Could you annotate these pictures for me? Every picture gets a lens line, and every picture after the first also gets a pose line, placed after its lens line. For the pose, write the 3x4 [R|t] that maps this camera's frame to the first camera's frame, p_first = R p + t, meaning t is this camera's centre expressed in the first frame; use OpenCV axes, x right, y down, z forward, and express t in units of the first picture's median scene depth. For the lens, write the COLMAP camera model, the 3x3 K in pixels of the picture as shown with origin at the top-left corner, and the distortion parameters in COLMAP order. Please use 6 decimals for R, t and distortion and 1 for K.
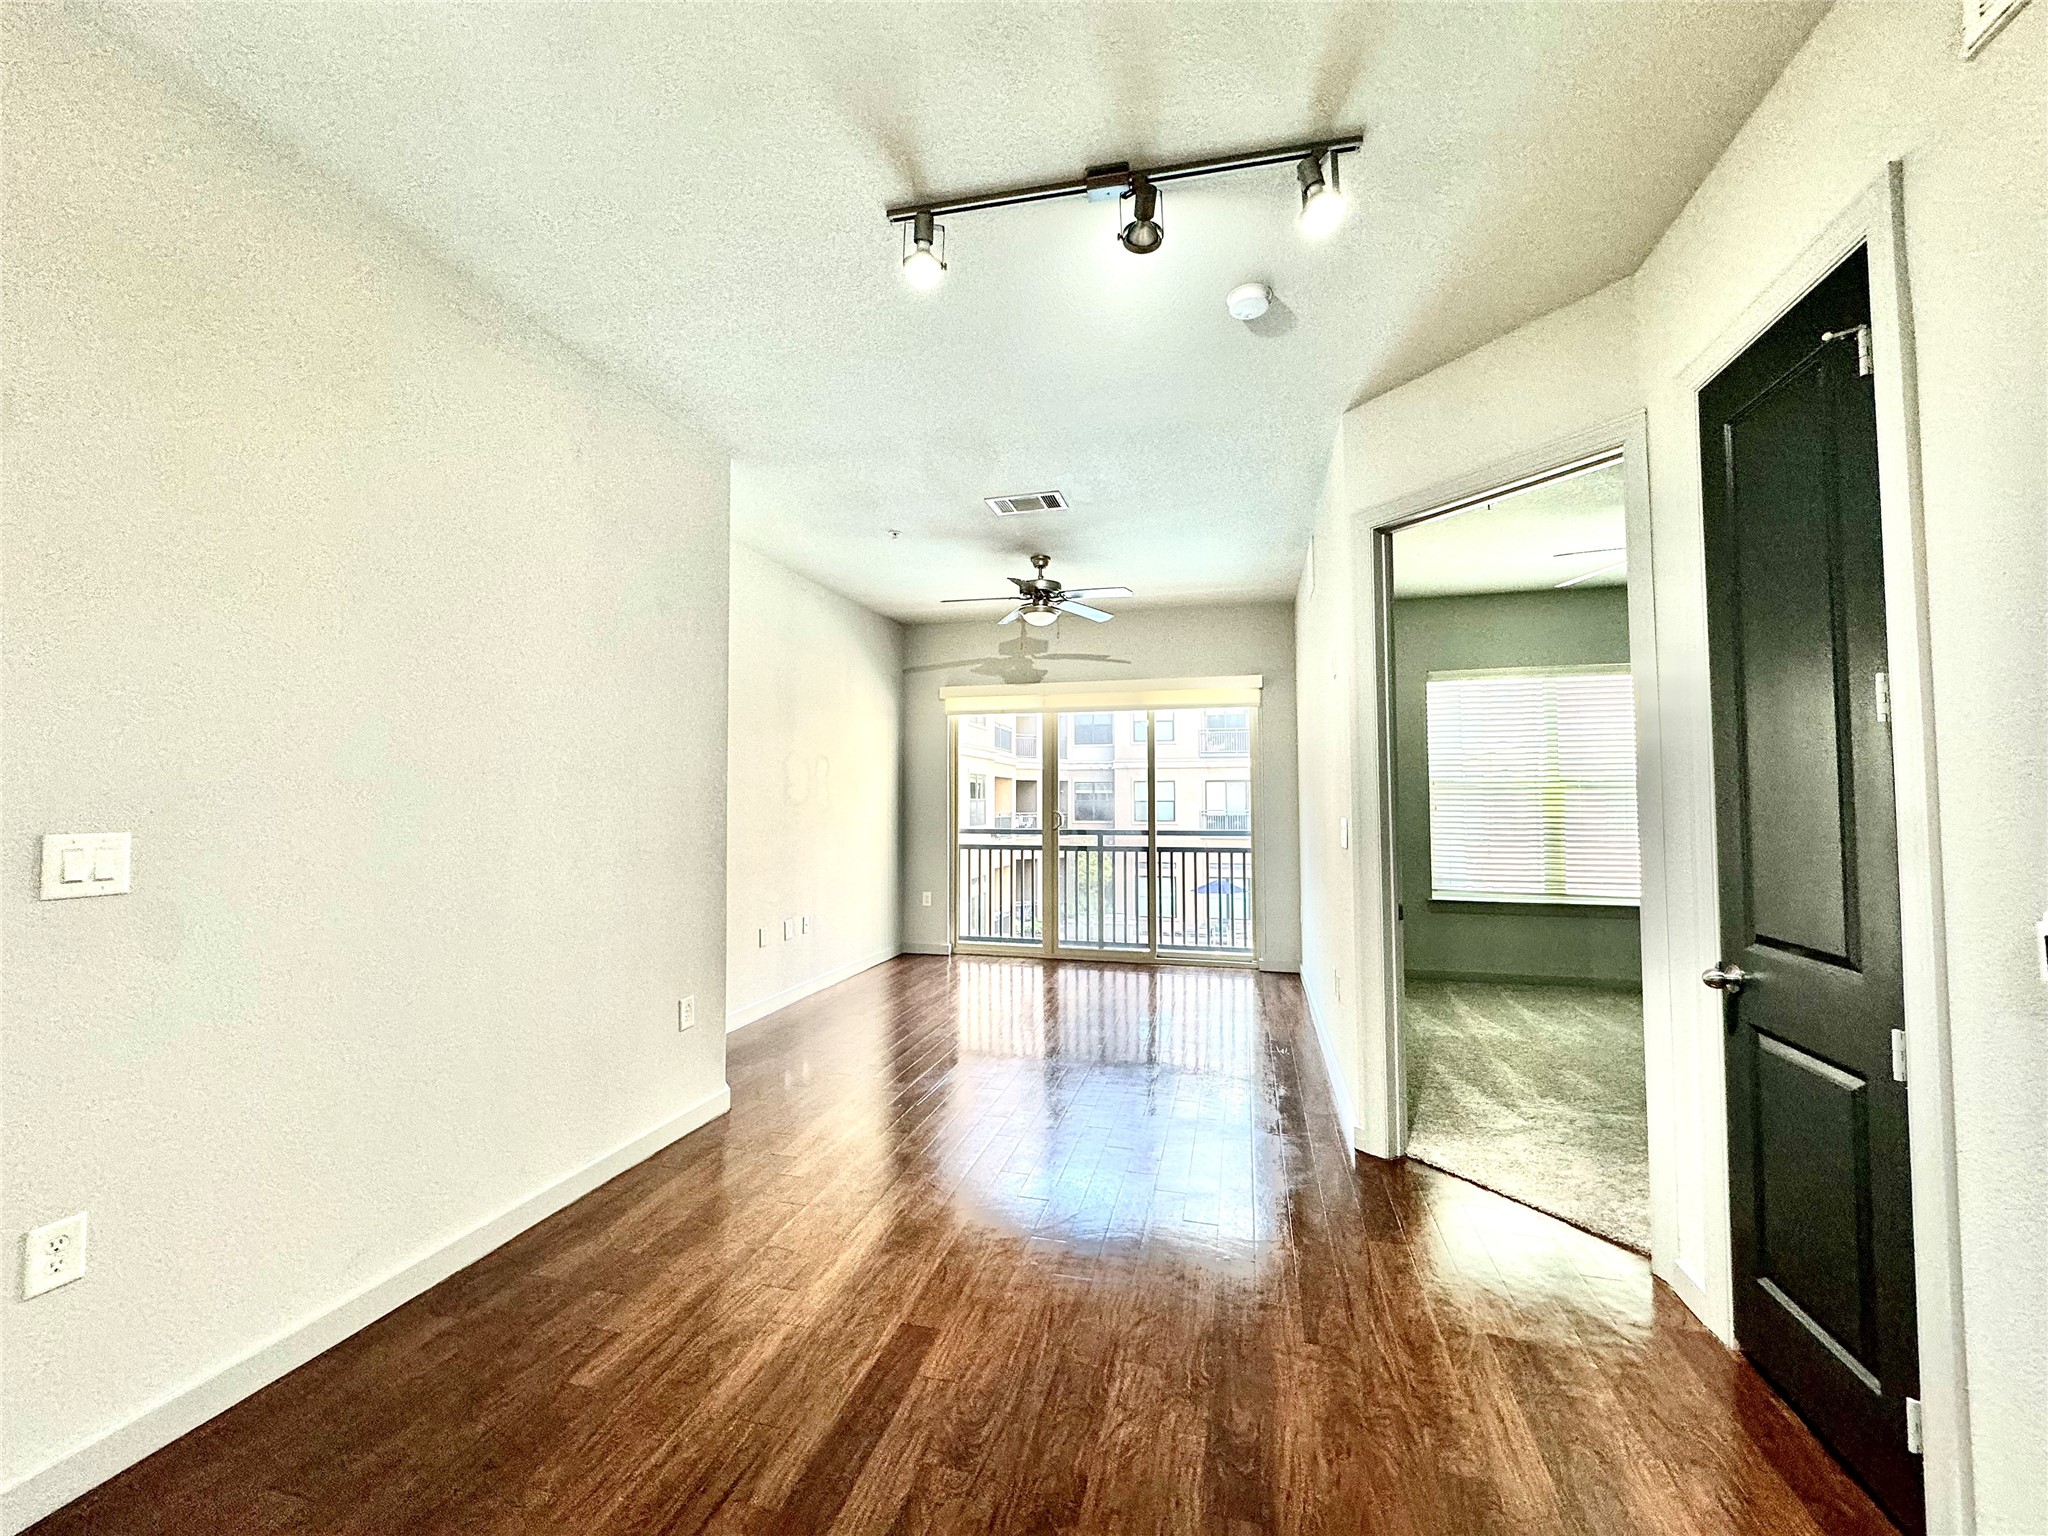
lens RADIAL K [[819.1, 0, 1024.0], [0, 819.1, 768.0], [0, 0, 1]] dist [-0.002420, 0.000148]
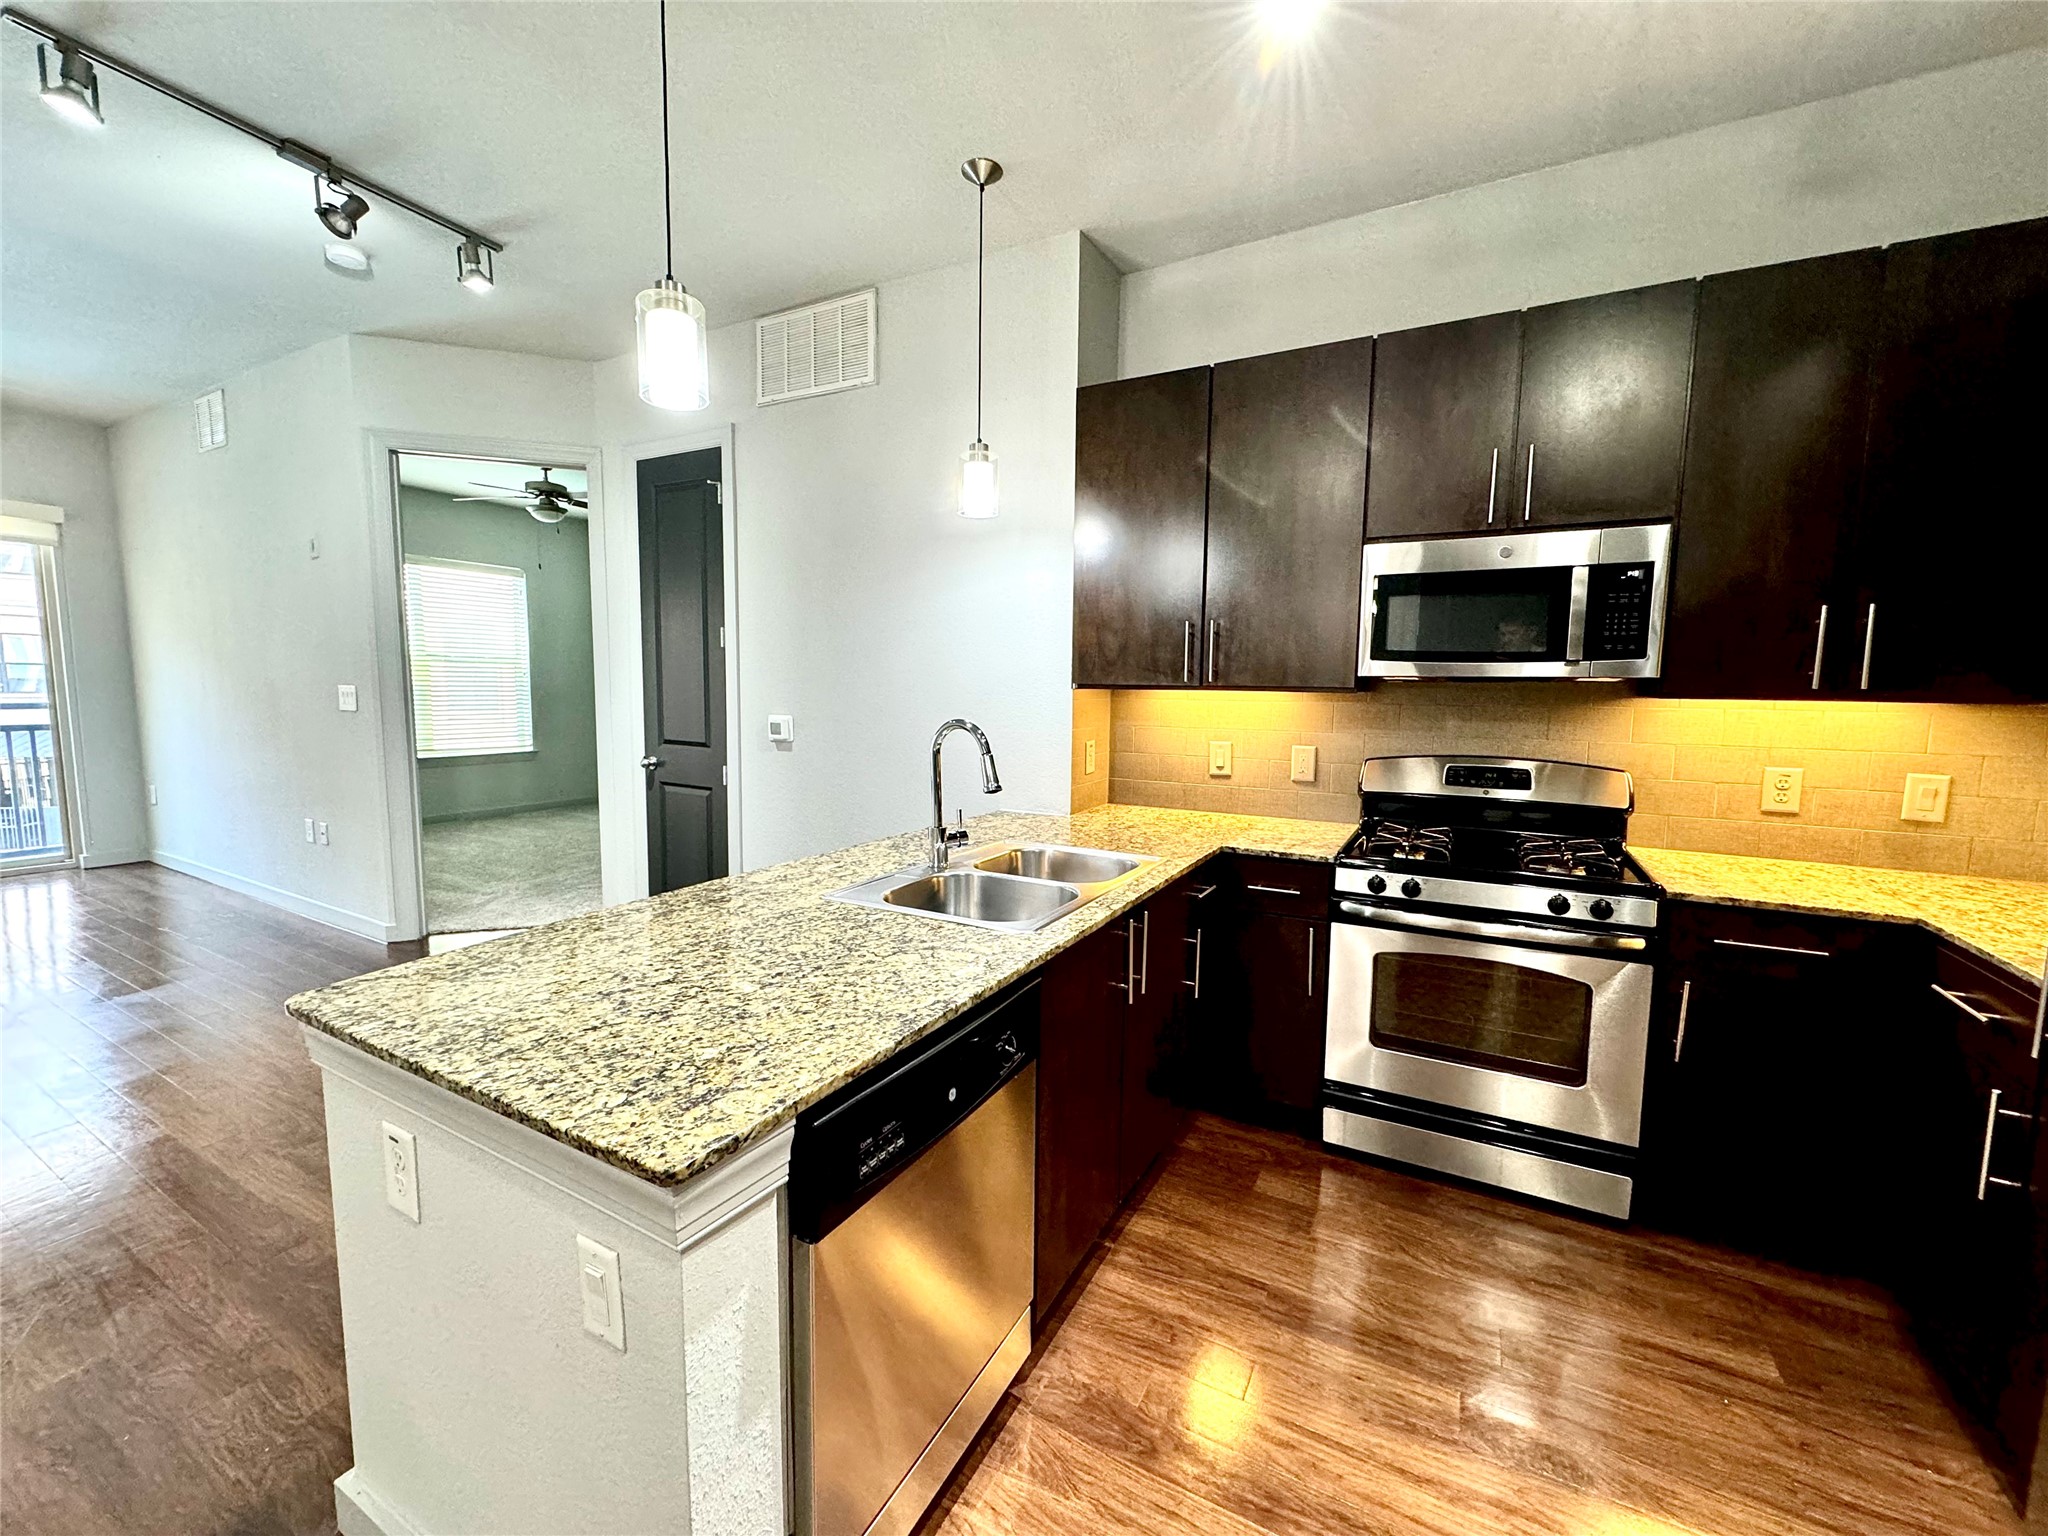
lens RADIAL K [[819.1, 0, 1024.0], [0, 819.1, 768.0], [0, 0, 1]] dist [-0.002420, 0.000148]
pose [[0.240437, -0.093790, 0.966123, -0.335645], [-0.058248, 0.992133, 0.110811, -0.004601], [-0.968915, -0.082918, 0.233082, -0.146846]]
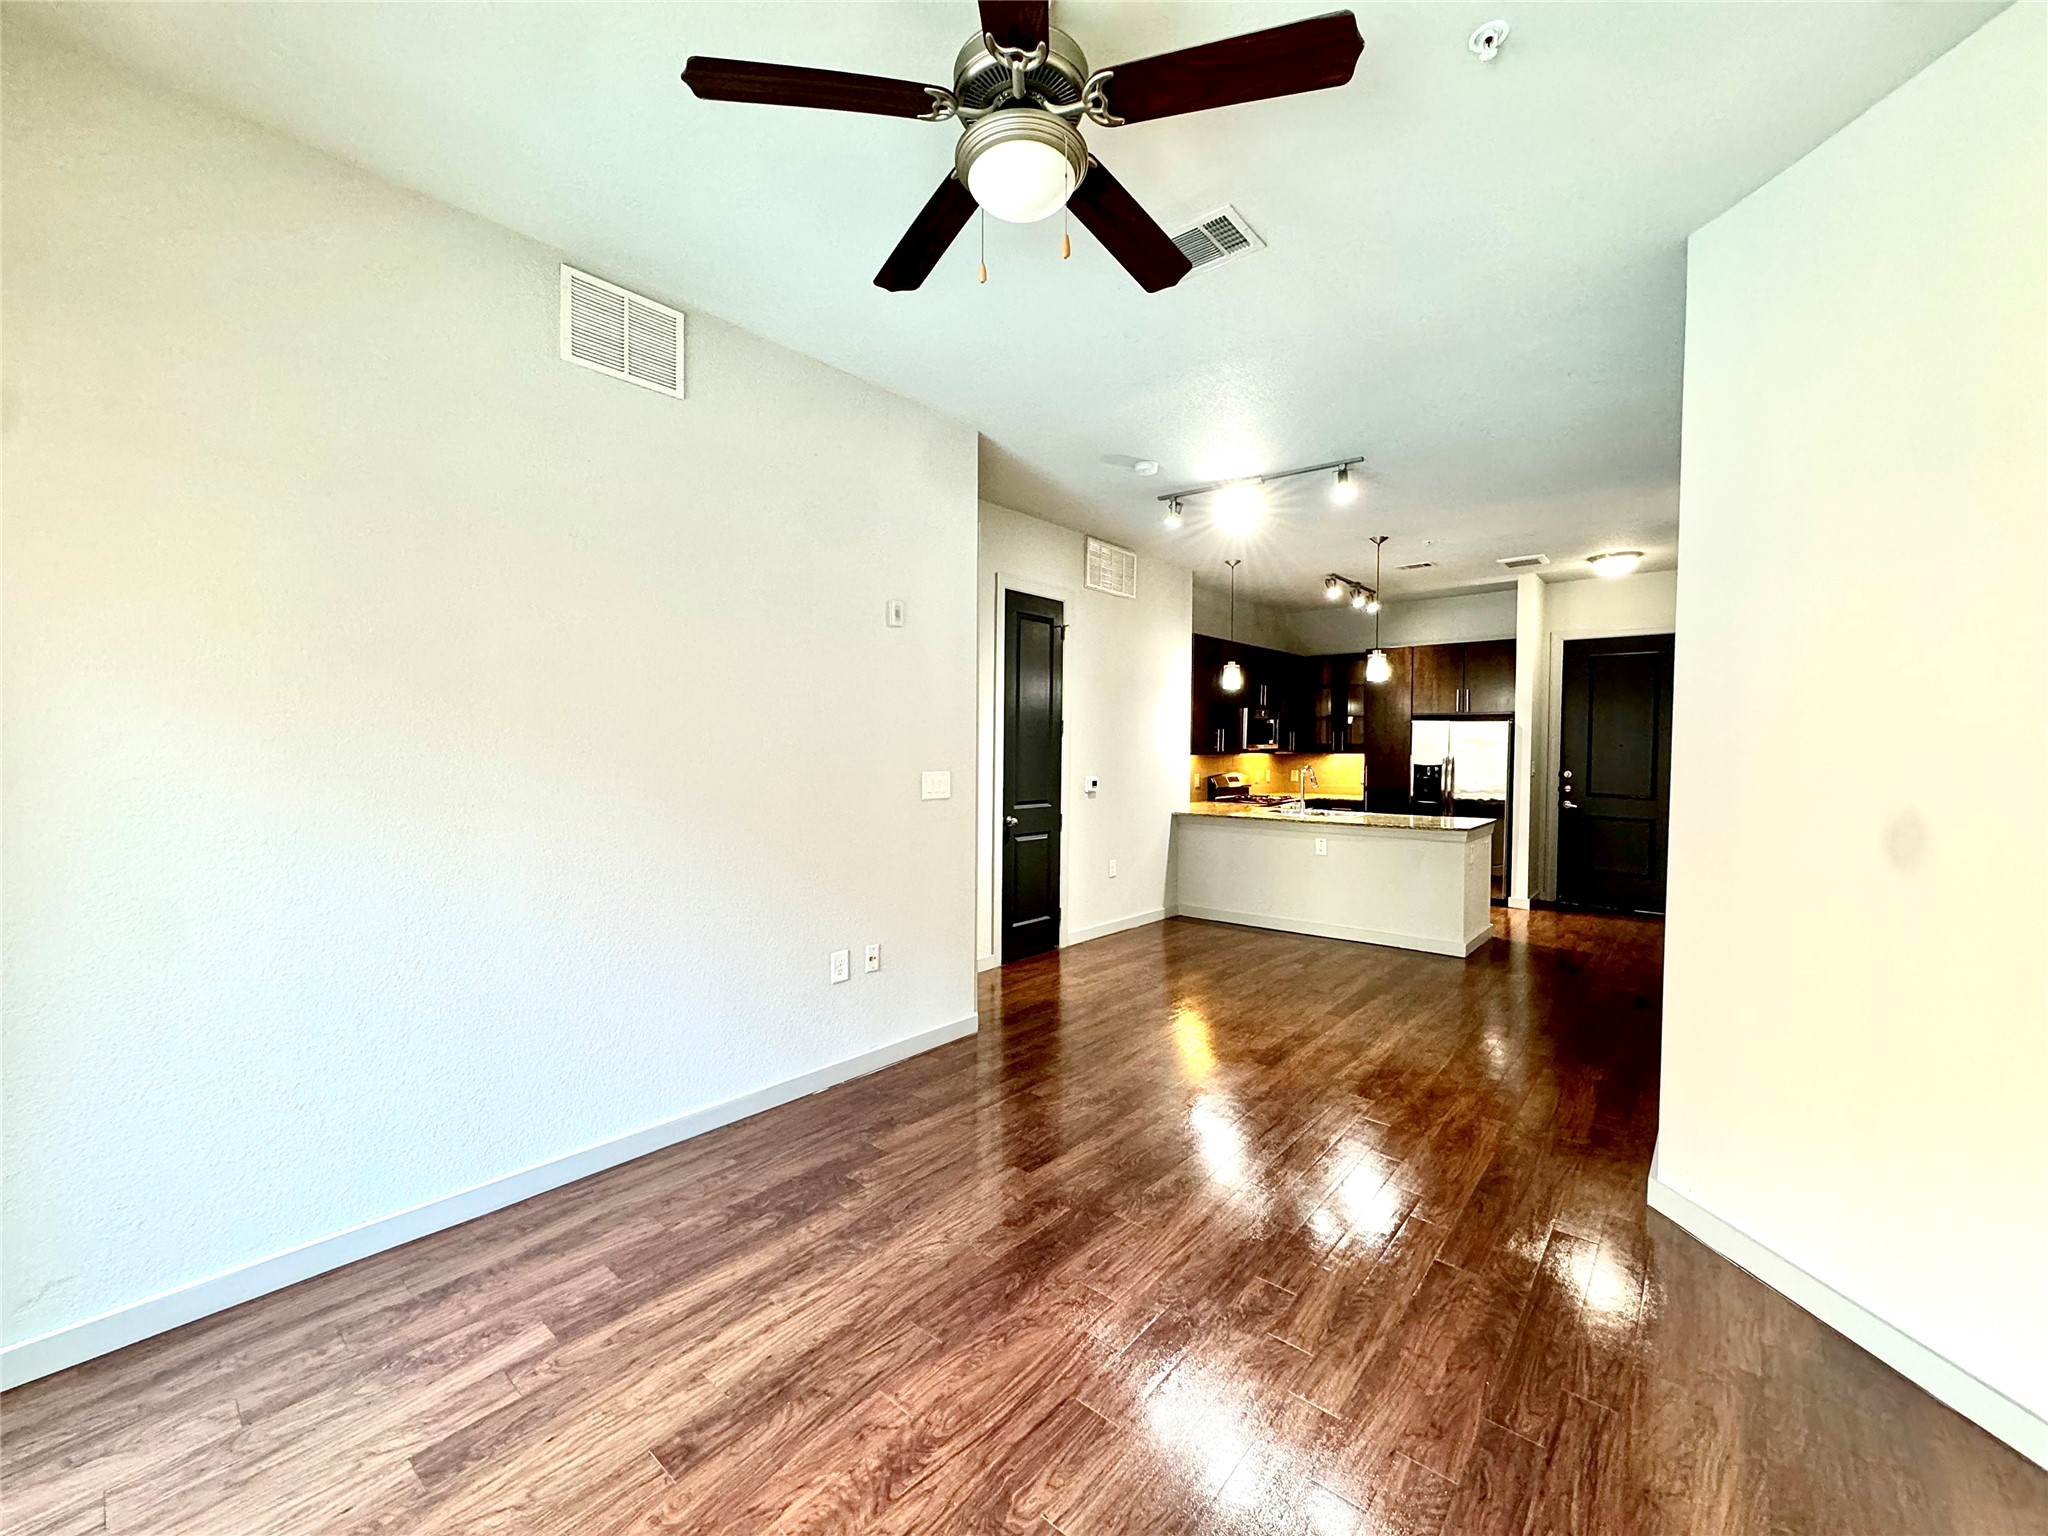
lens RADIAL K [[819.1, 0, 1024.0], [0, 819.1, 768.0], [0, 0, 1]] dist [-0.002420, 0.000148]
pose [[-0.900408, -0.011233, 0.434902, -0.119897], [-0.015643, 0.999856, -0.006562, 0.030627], [-0.434766, -0.012712, -0.900454, 1.243683]]
